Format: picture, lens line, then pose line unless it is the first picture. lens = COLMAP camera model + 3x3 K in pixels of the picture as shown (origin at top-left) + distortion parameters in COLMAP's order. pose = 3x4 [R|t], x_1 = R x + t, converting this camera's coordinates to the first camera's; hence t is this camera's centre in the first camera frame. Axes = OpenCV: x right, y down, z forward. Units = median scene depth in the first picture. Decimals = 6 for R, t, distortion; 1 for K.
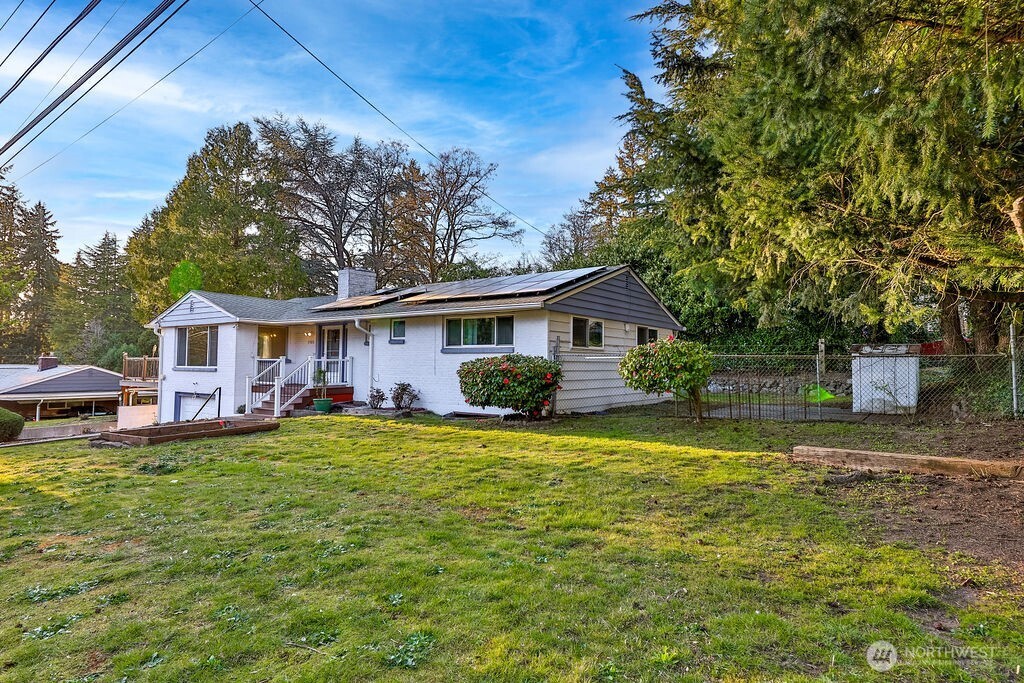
lens RADIAL K [[534.9, 0, 512.0], [0, 534.9, 341.5], [0, 0, 1]] dist [-0.001656, -0.000168]
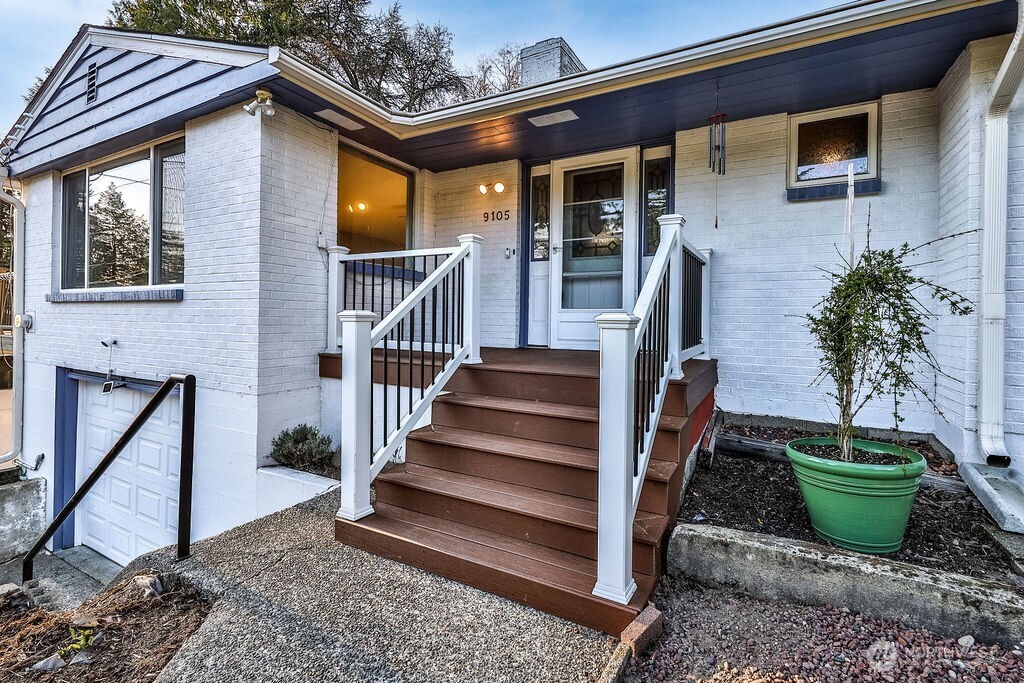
lens RADIAL K [[504.8, 0, 514.3], [0, 504.8, 320.8], [0, 0, 1]] dist [0.000342, -0.000348]
pose [[0.997173, 0.009878, 0.074486, -0.431750], [-0.013082, 0.999004, 0.042649, 0.056651], [-0.073991, -0.043503, 0.996310, 0.777636]]
